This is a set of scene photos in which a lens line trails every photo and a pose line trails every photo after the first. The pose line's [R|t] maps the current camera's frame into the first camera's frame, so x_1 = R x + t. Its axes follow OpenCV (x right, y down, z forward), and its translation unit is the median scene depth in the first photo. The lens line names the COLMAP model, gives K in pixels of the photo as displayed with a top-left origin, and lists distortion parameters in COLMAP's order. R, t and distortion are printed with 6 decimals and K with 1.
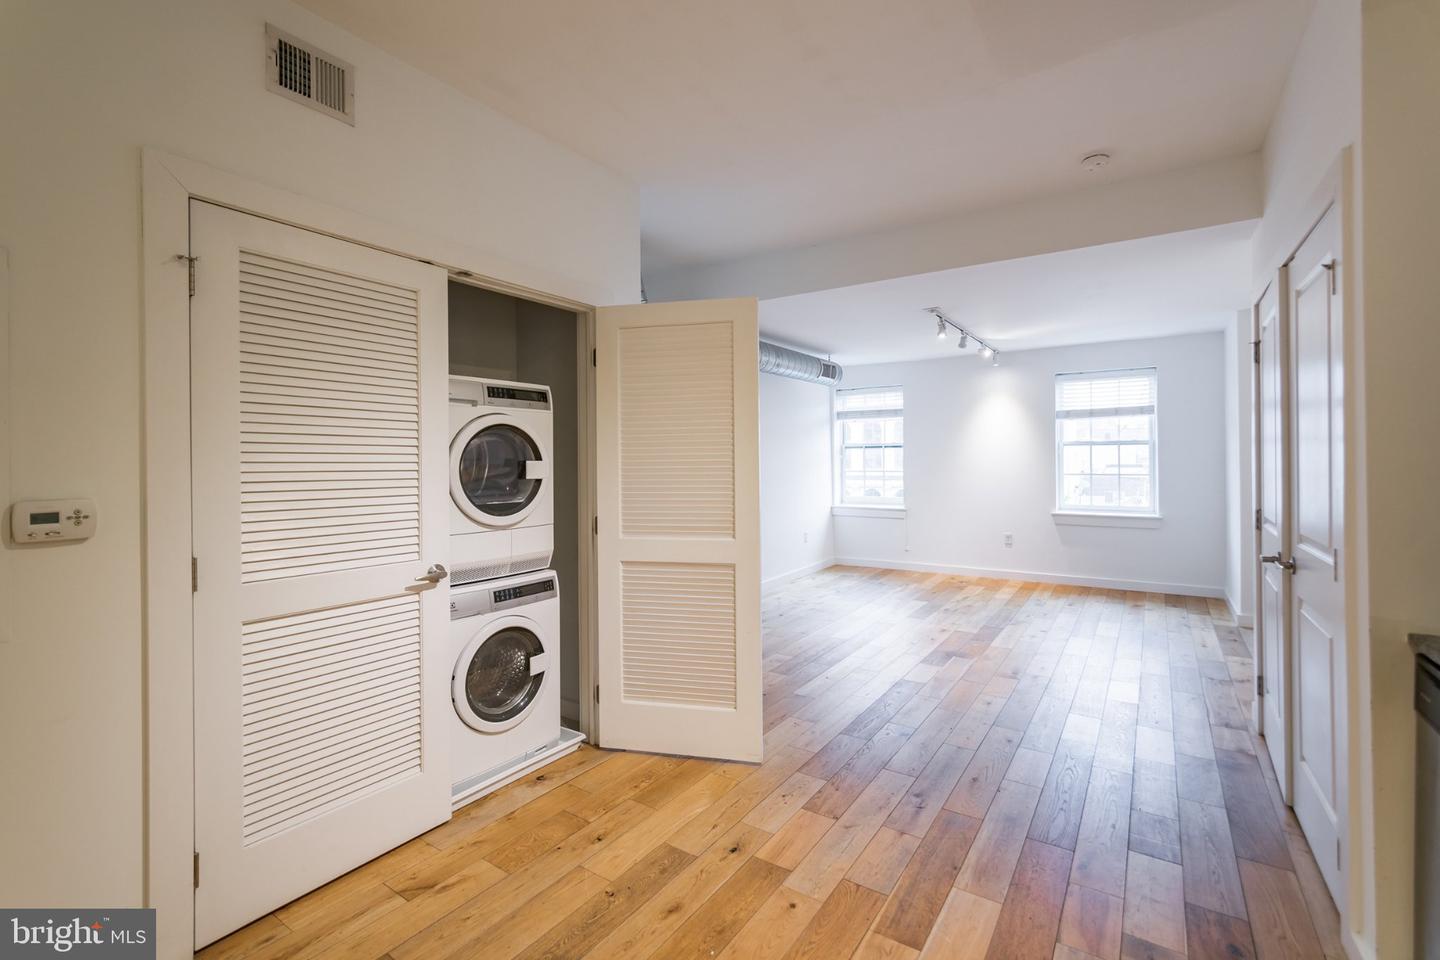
lens RADIAL K [[637.4, 0, 733.0], [0, 637.4, 462.2], [0, 0, 1]] dist [0.000003, -0.000010]
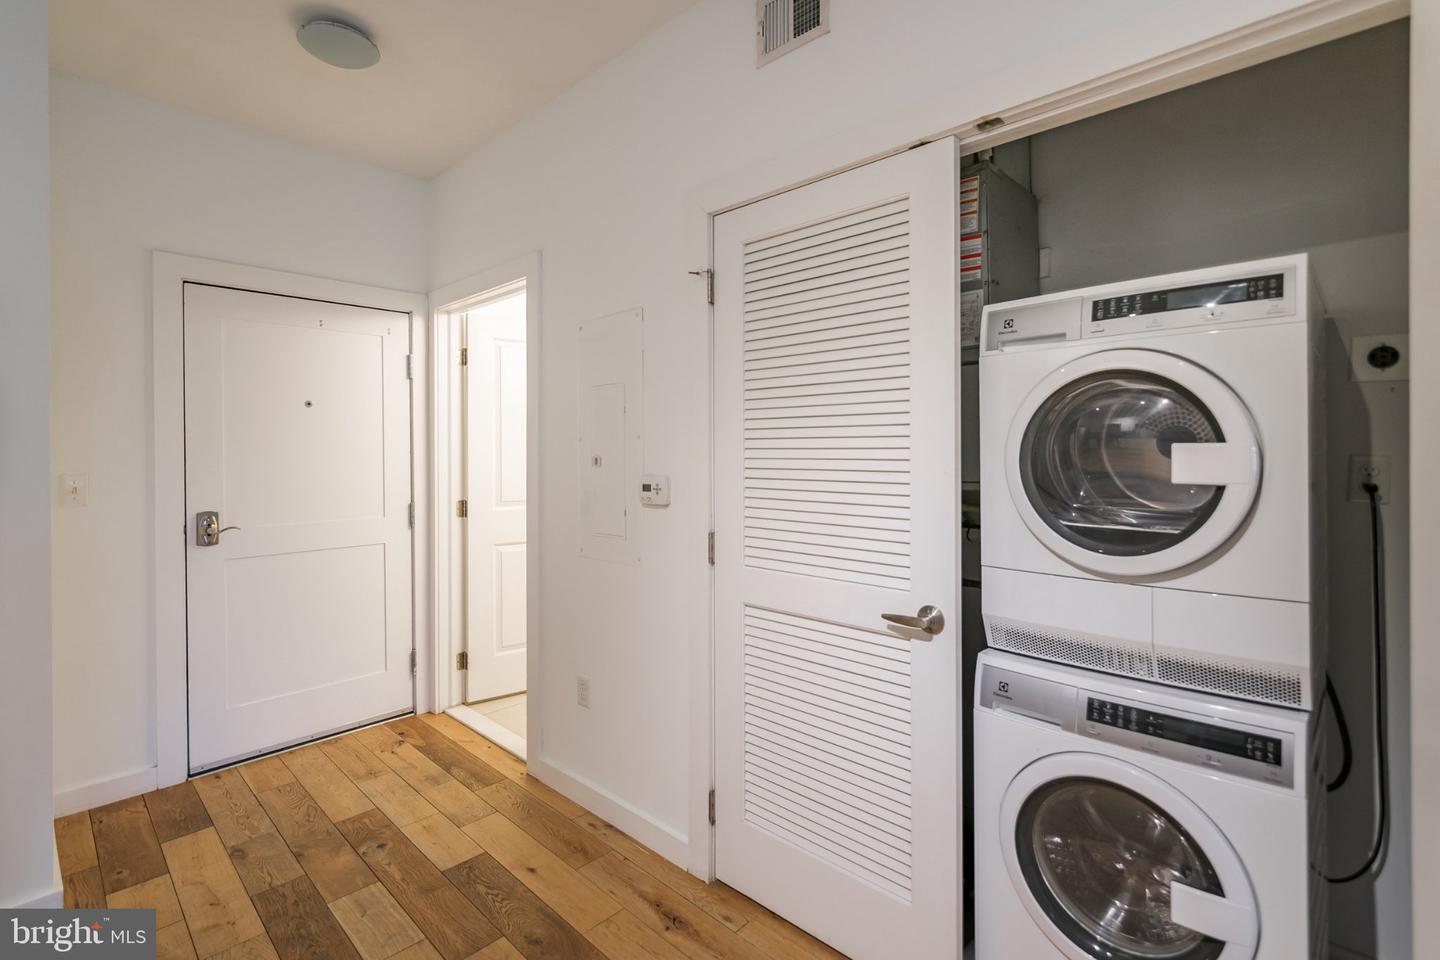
lens RADIAL K [[664.7, 0, 703.8], [0, 664.7, 453.7], [0, 0, 1]] dist [0.001452, 0.000395]
pose [[-0.196597, 0.010548, -0.980428, 0.126209], [0.005957, 0.999937, 0.009563, -0.000879], [0.980466, -0.003961, -0.196647, 0.477547]]
